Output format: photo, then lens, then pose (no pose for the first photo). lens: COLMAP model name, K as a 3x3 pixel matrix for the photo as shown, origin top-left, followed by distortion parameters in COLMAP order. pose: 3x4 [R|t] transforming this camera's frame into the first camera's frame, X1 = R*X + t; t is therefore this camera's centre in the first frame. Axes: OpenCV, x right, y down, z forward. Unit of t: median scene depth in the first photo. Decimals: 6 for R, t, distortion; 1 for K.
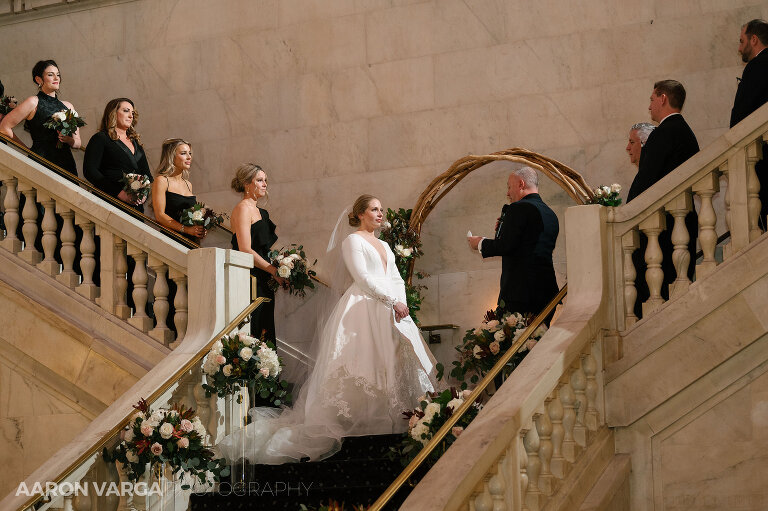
lens RADIAL K [[2013.7, 0, 384.0], [0, 2013.7, 255.5], [0, 0, 1]] dist [0.010847, 0.204520]
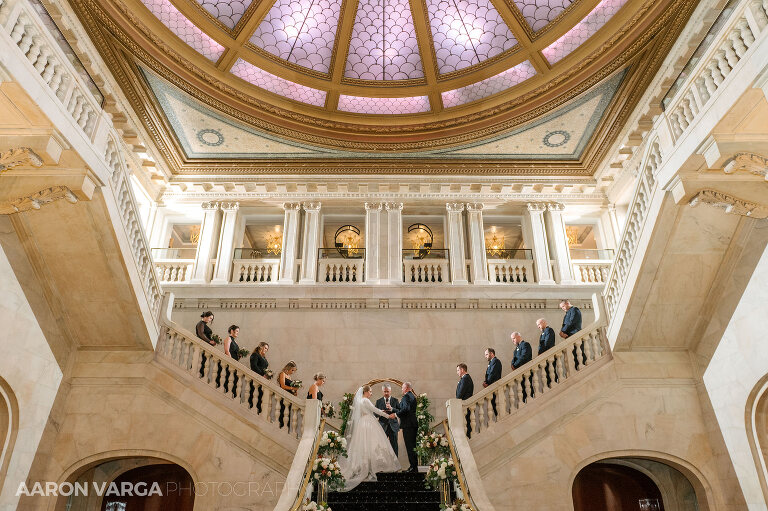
lens RADIAL K [[533.2, 0, 387.8], [0, 533.2, 255.1], [0, 0, 1]] dist [-0.008596, -0.005951]
pose [[0.872192, 0.231467, 0.430934, -0.346659], [-0.088861, 0.941276, -0.325736, 0.038260], [-0.481025, 0.245811, 0.841541, 0.245911]]
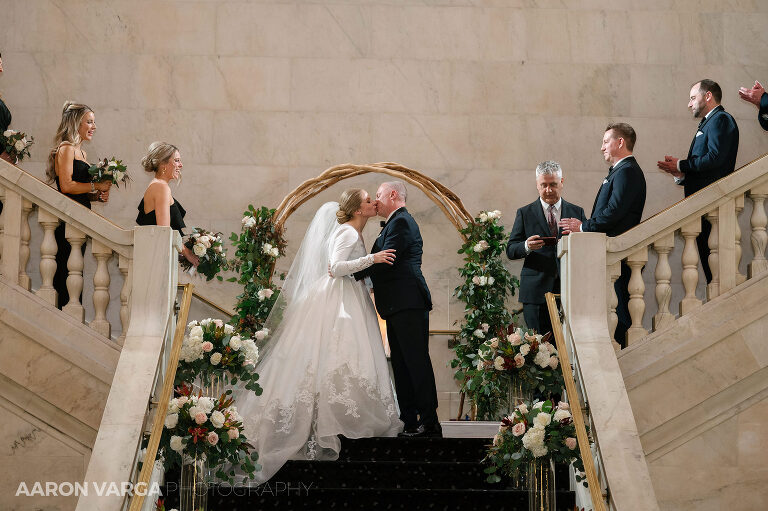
lens RADIAL K [[1899.7, 0, 384.0], [0, 1899.7, 255.5], [0, 0, 1]] dist [0.010209, -0.205638]
pose [[0.866486, 0.112012, 0.486472, -0.400685], [-0.105929, 0.993565, -0.040096, 0.032272], [-0.487832, -0.016789, 0.872776, 0.161075]]
